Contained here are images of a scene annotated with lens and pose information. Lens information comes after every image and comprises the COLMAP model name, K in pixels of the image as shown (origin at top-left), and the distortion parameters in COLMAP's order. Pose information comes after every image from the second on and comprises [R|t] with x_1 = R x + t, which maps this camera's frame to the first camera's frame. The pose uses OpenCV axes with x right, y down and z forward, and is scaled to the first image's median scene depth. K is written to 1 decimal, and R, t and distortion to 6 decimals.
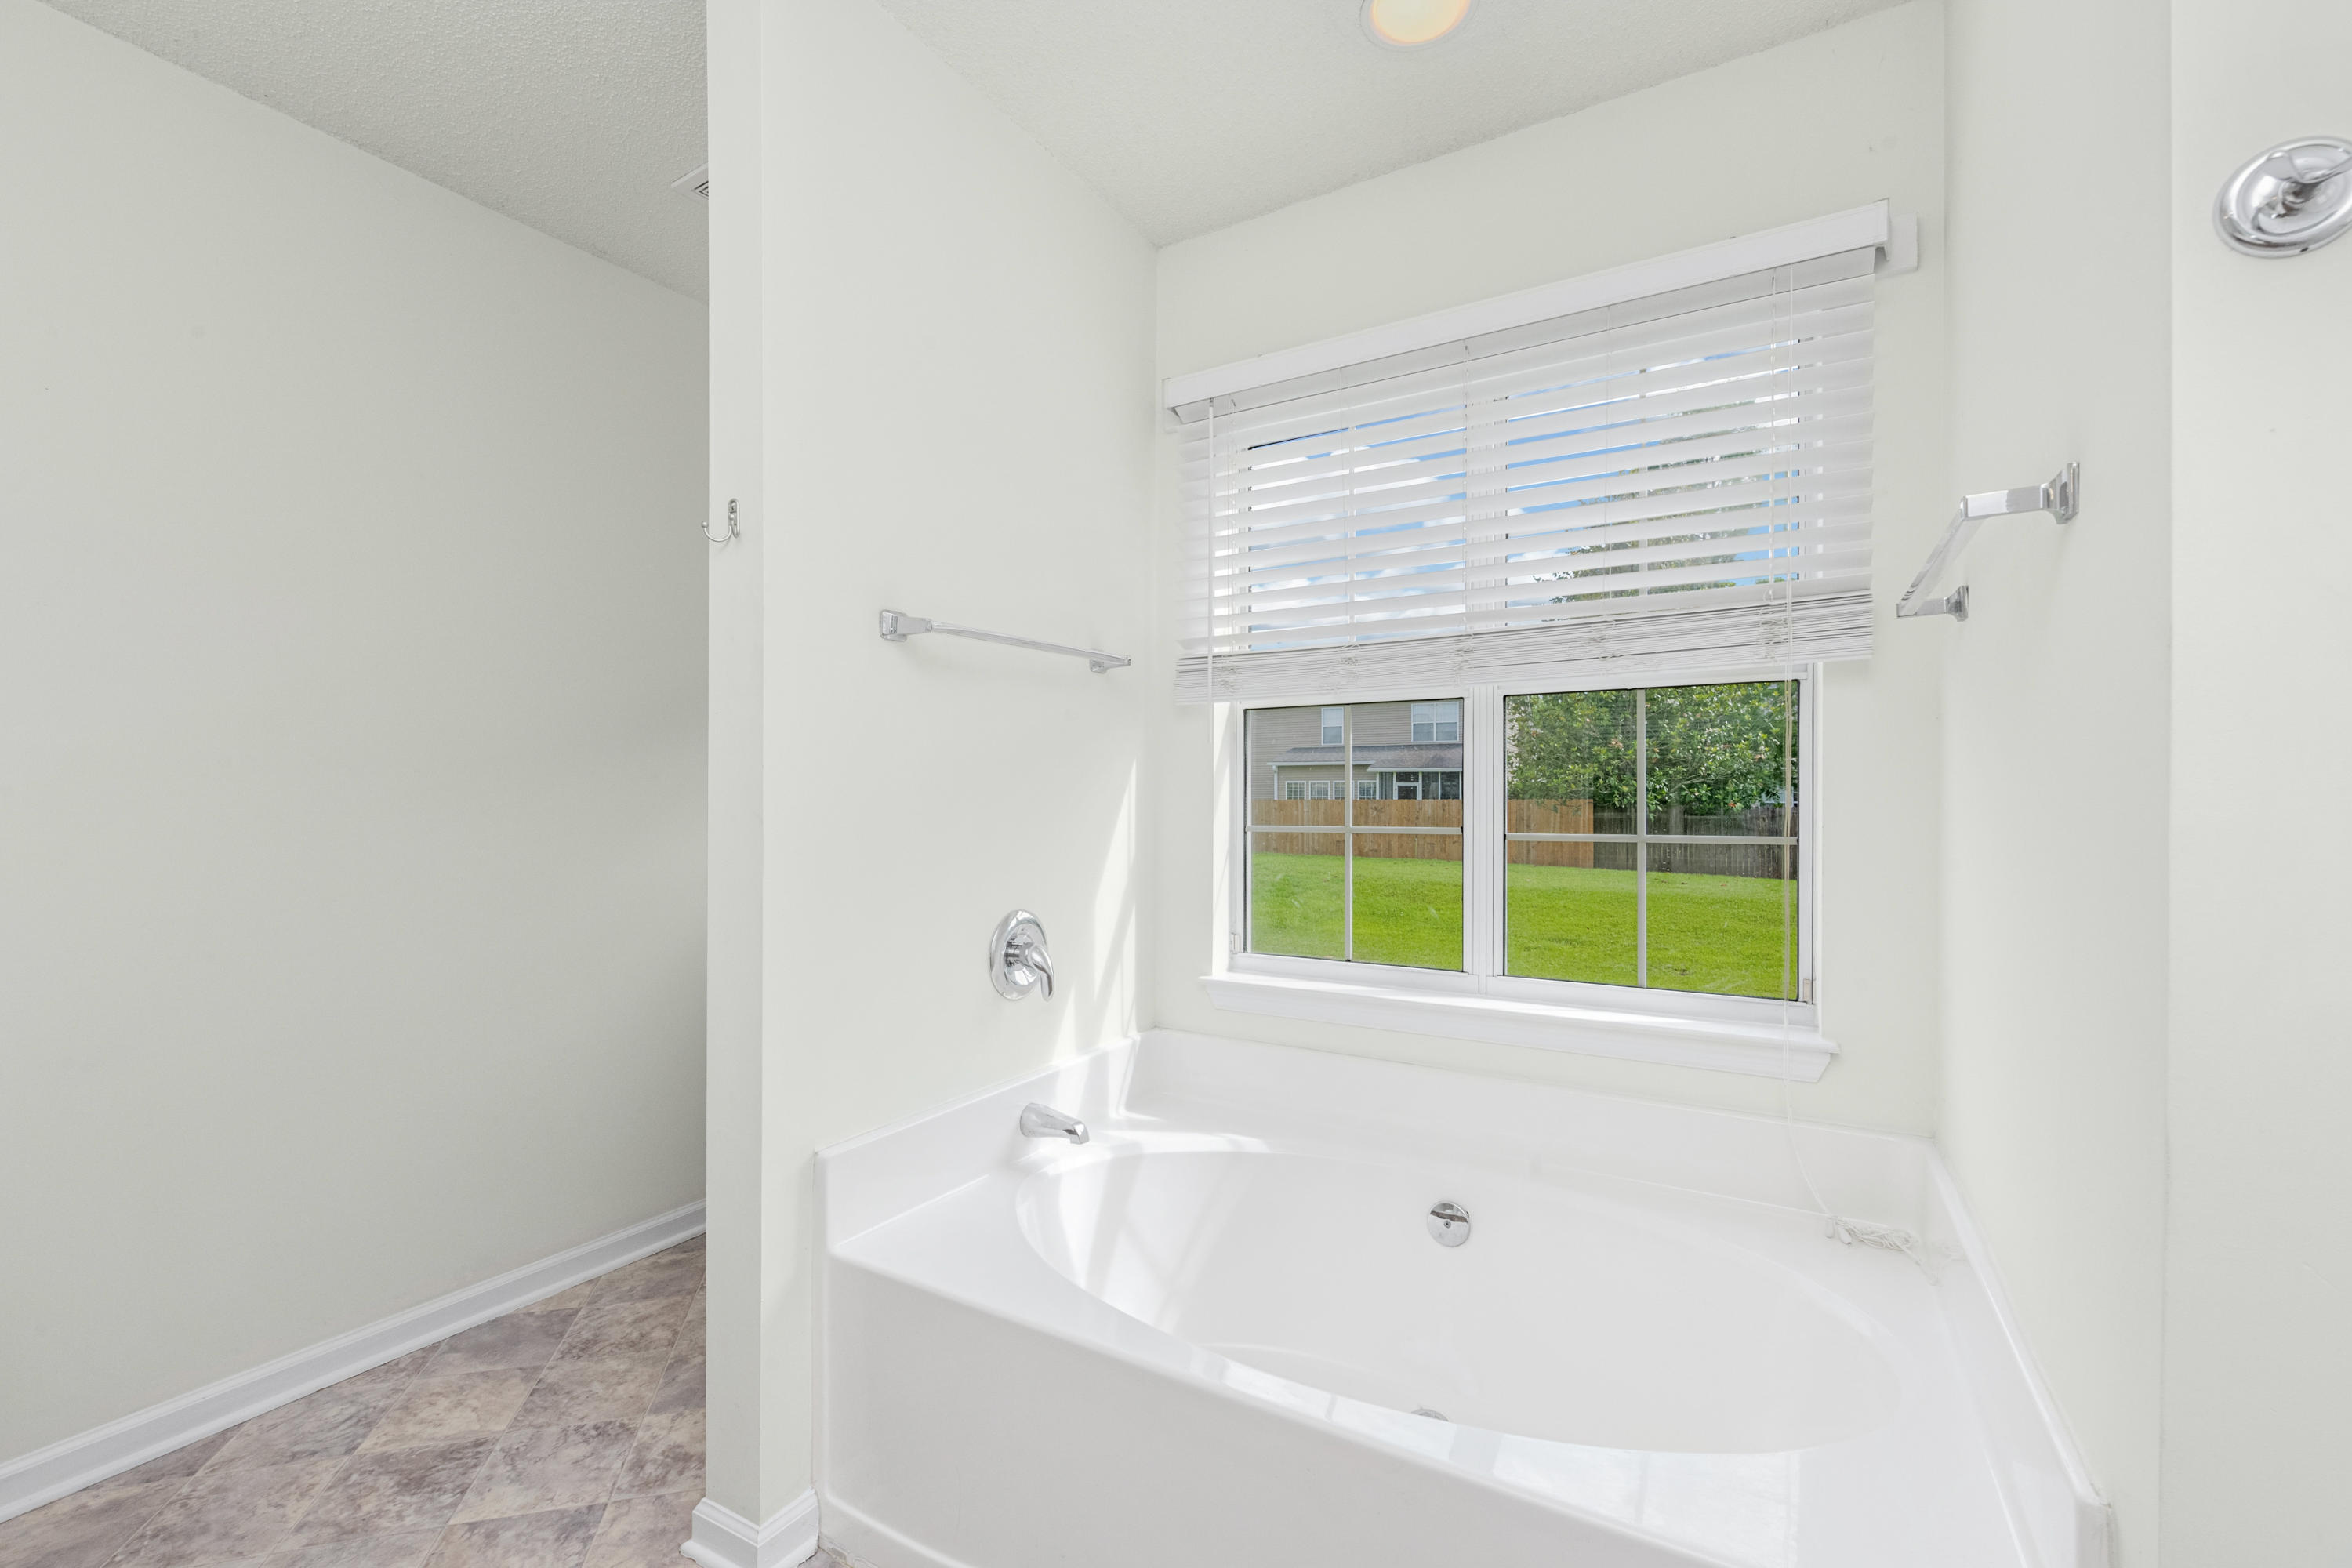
lens RADIAL K [[1012.4, 0, 1135.3], [0, 1012.4, 806.8], [0, 0, 1]] dist [0.005530, -0.001257]
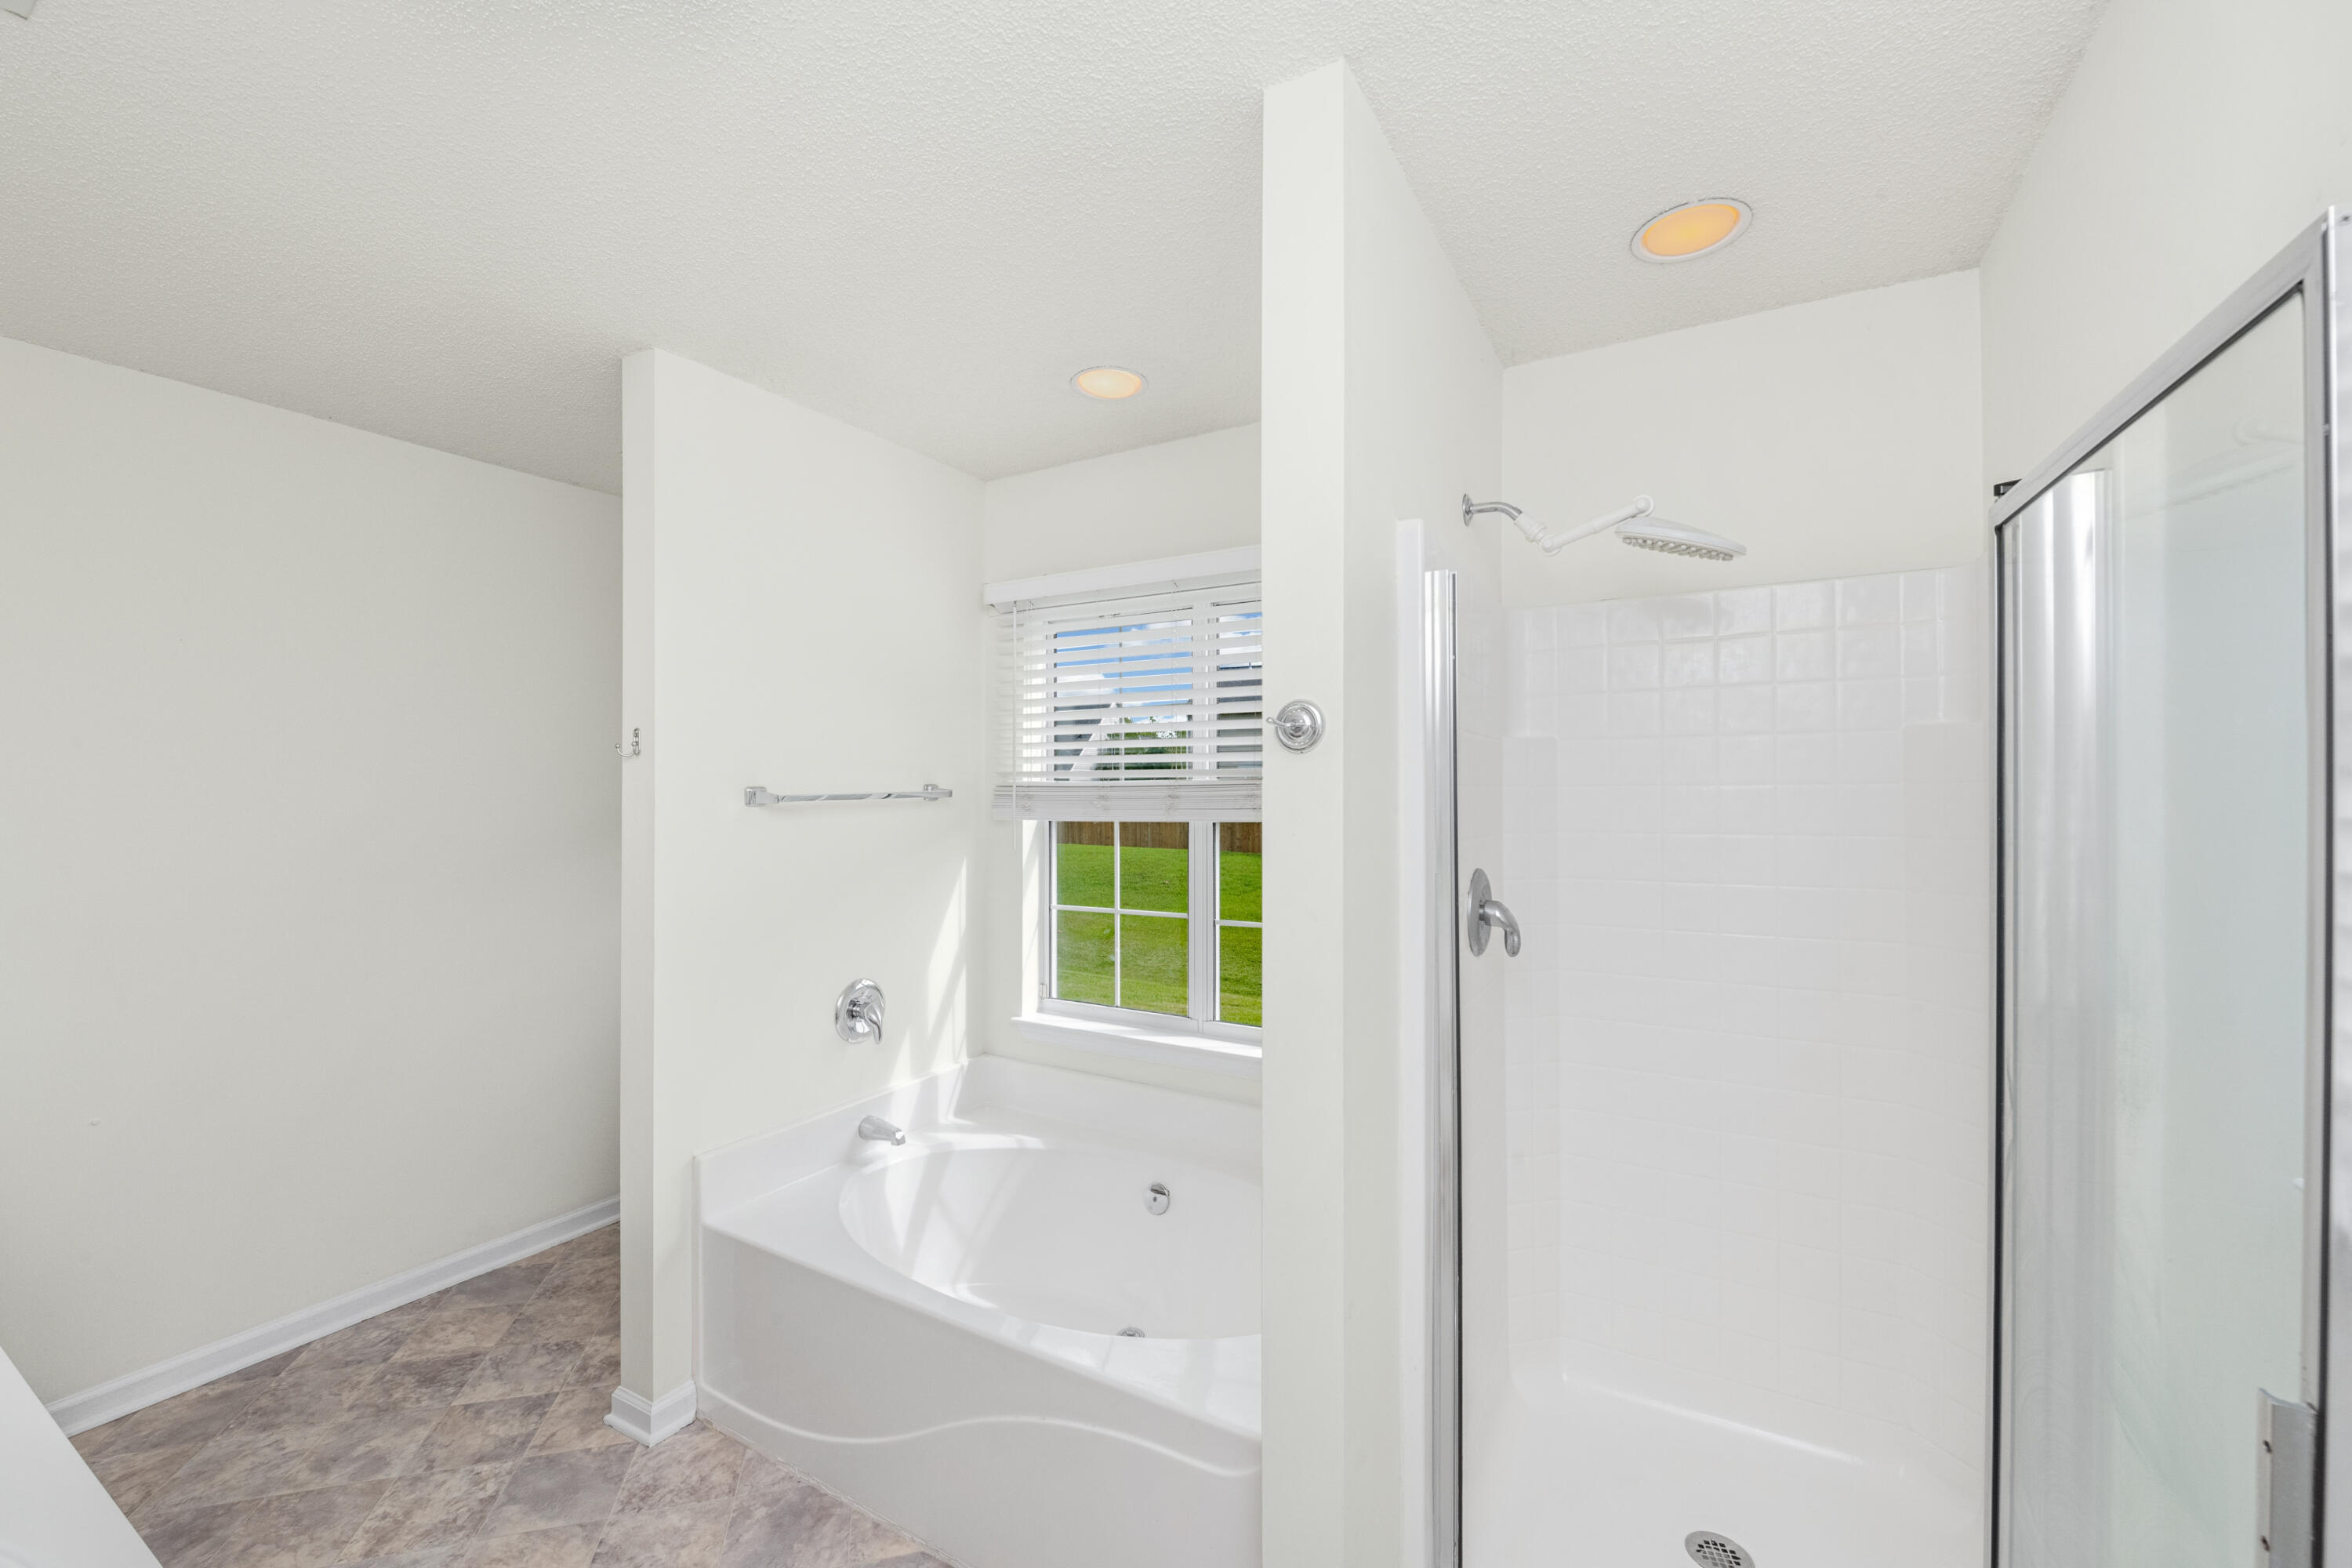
lens RADIAL K [[953.1, 0, 1158.7], [0, 953.1, 785.0], [0, 0, 1]] dist [-0.004902, -0.001759]
pose [[0.999818, -0.000724, 0.019042, 0.295519], [0.000854, 0.999976, -0.006812, -0.170935], [-0.019036, 0.006827, 0.999795, -0.363954]]
